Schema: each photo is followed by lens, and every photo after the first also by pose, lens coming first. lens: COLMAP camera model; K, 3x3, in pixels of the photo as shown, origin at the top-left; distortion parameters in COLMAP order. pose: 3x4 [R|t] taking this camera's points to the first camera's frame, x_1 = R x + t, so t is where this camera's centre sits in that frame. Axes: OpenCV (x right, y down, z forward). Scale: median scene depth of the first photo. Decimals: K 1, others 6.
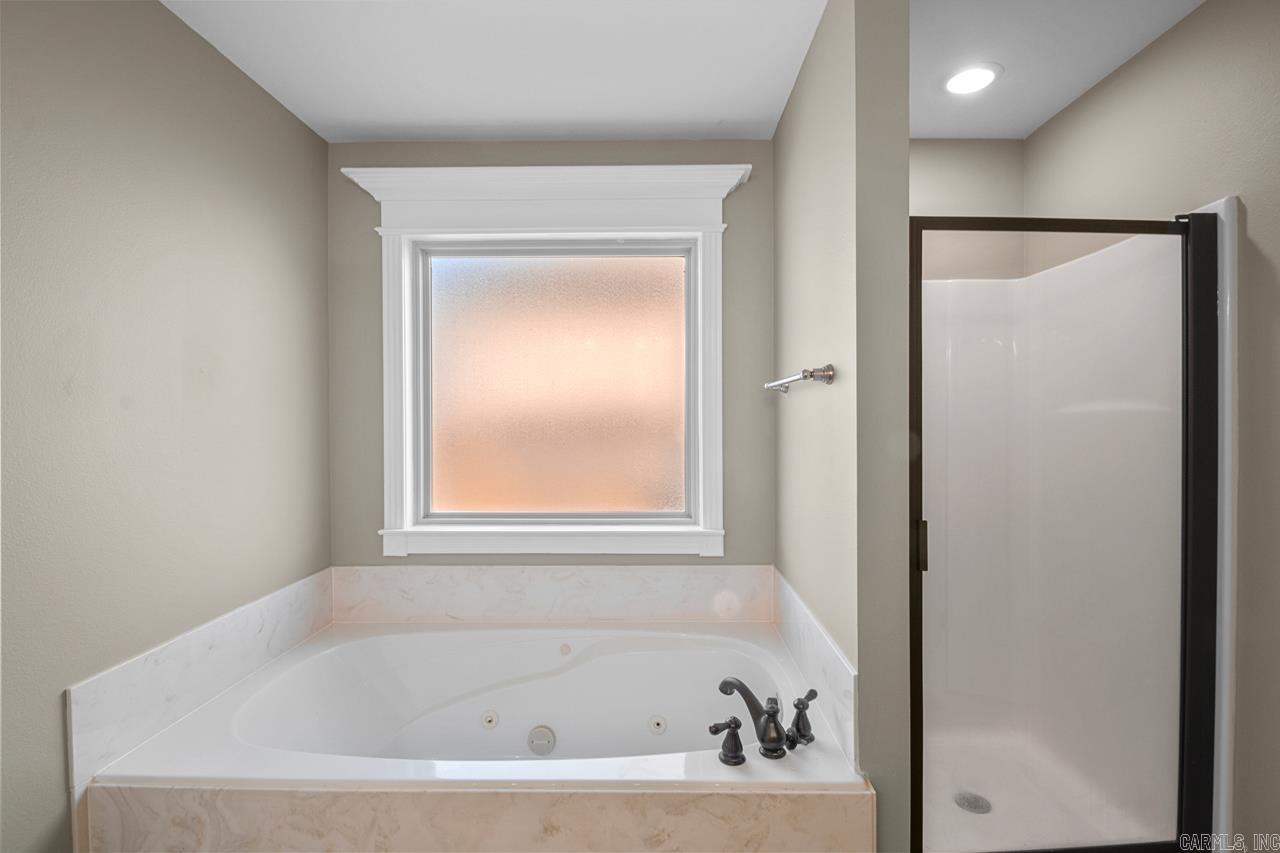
lens RADIAL K [[594.1, 0, 641.2], [0, 594.1, 427.8], [0, 0, 1]] dist [0.015202, -0.016993]
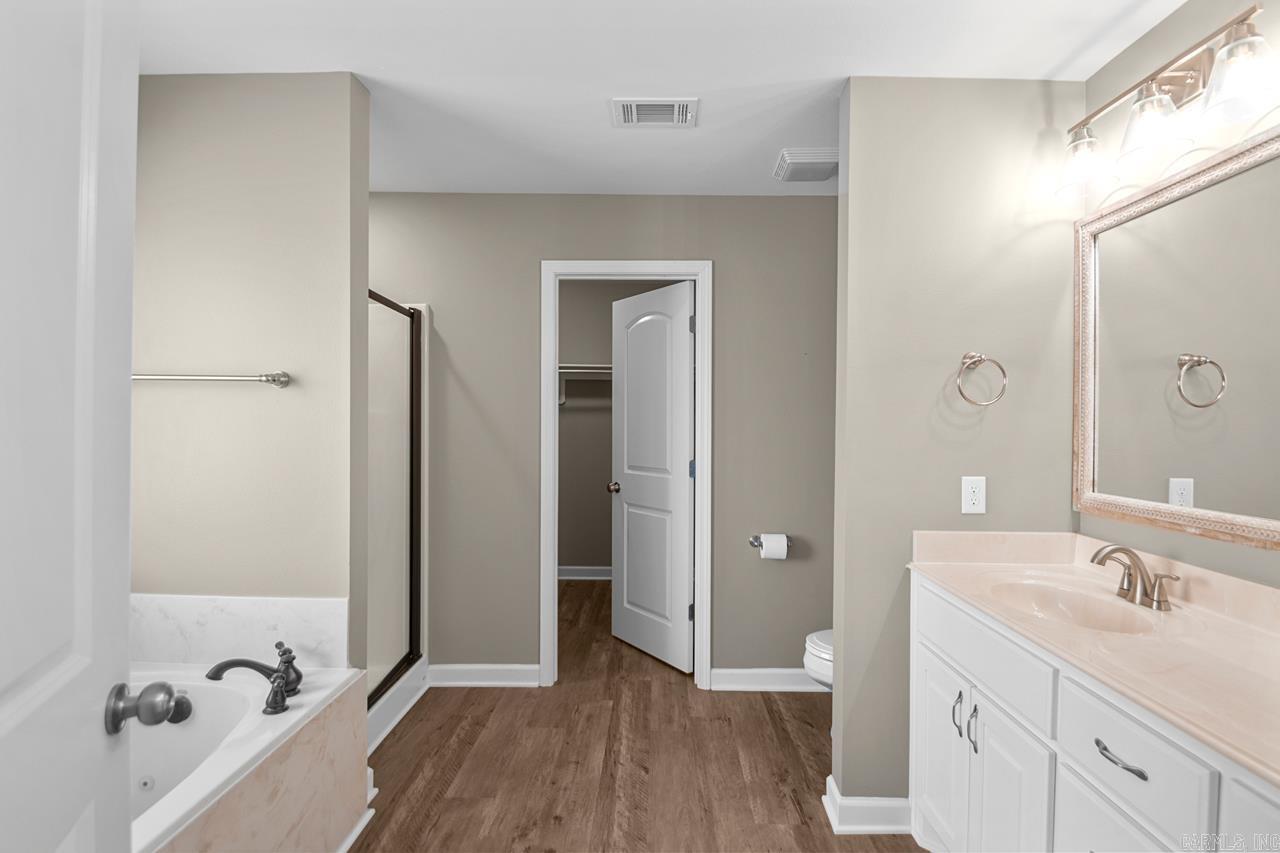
lens RADIAL K [[594.1, 0, 648.9], [0, 594.1, 419.7], [0, 0, 1]] dist [0.015202, -0.016993]
pose [[0.006645, 0.000195, 0.999978, -0.908550], [0.004091, 0.999992, -0.000222, -0.004910], [-0.999970, 0.004093, 0.006645, 0.241035]]
